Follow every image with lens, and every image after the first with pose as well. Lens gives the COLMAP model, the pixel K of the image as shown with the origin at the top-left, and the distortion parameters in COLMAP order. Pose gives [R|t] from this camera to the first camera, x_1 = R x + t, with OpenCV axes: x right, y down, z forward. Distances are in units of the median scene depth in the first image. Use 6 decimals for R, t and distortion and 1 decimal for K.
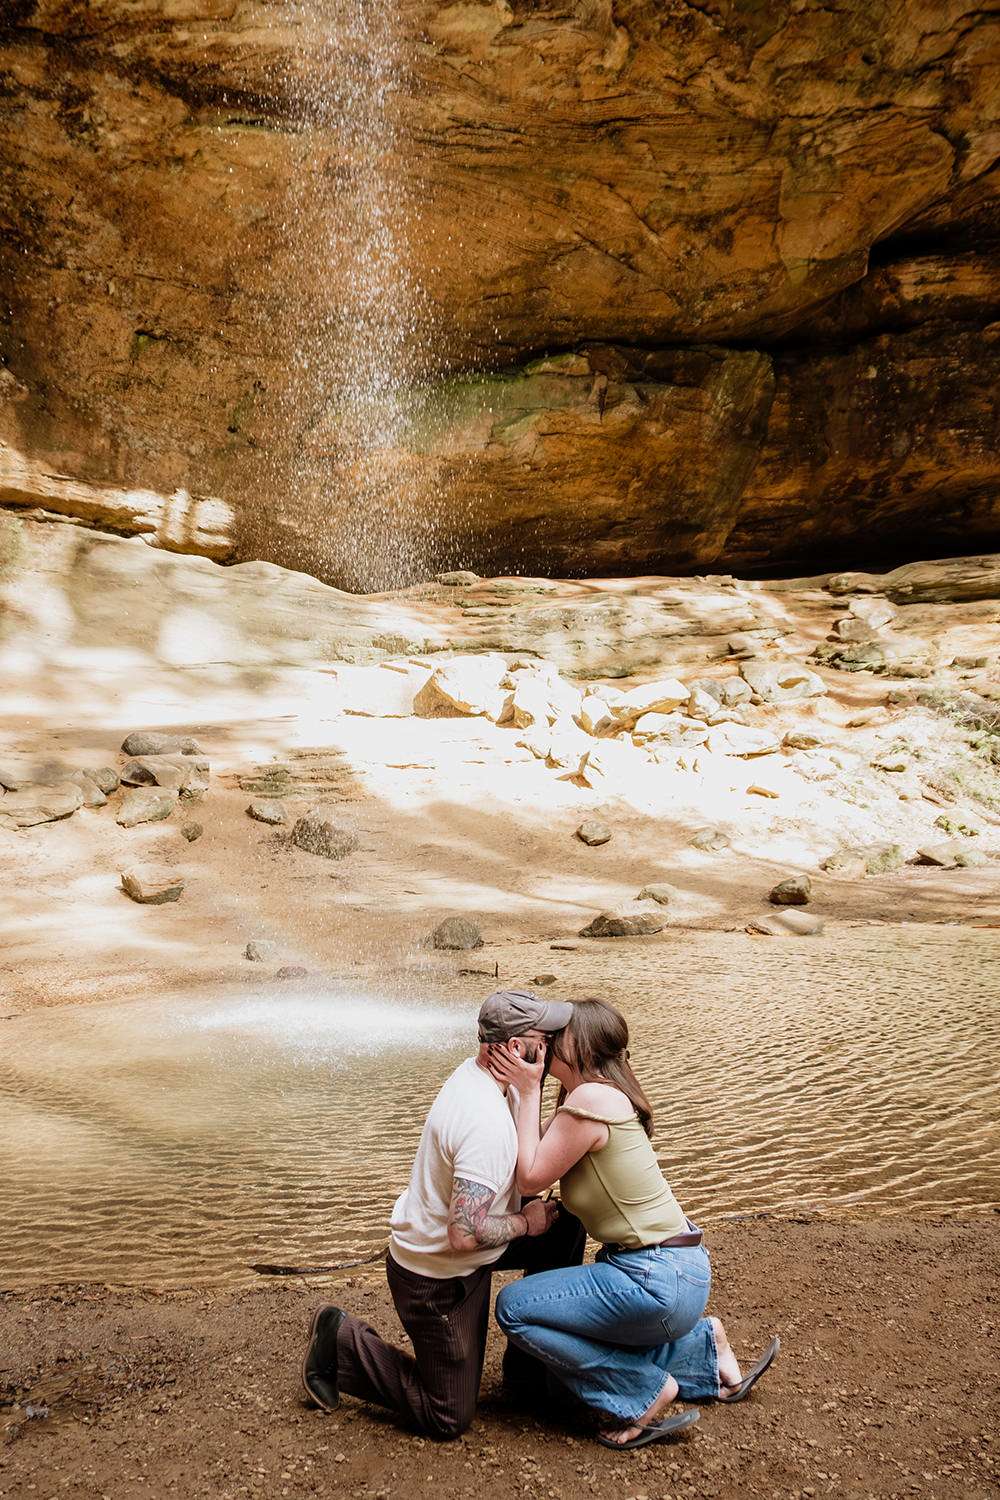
lens RADIAL K [[1163.8, 0, 472.5], [0, 1163.8, 746.1], [0, 0, 1]] dist [0.011022, -0.032568]
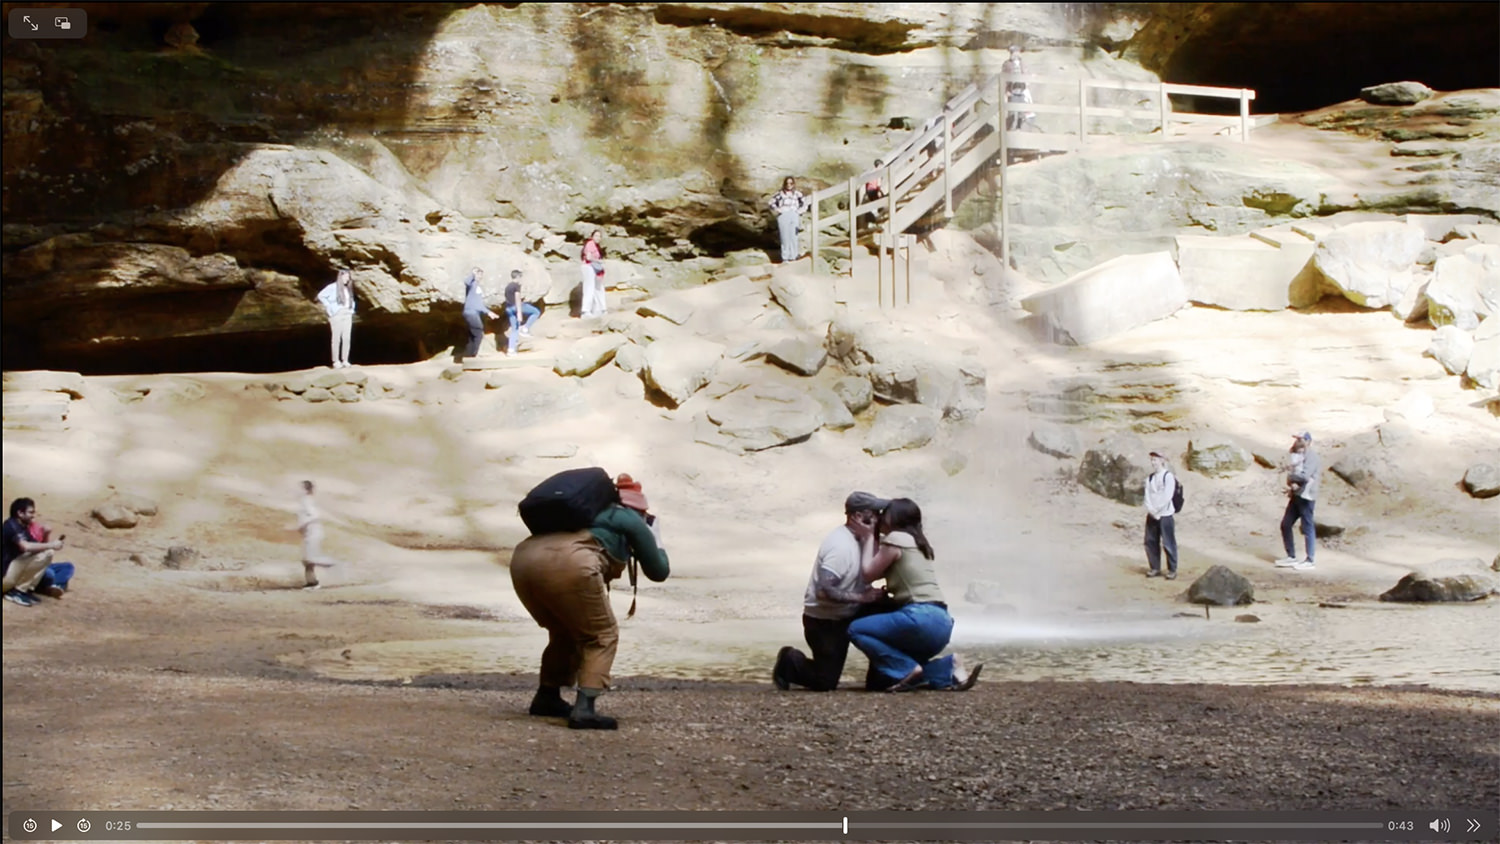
lens RADIAL K [[2234.2, 0, 750.0], [0, 2234.2, 422.0], [0, 0, 1]] dist [-0.187823, 0.141988]
pose [[0.921483, 0.022242, -0.387780, 0.163046], [-0.008276, 0.999257, 0.037648, -0.006335], [0.388329, -0.031482, 0.920983, -0.321616]]
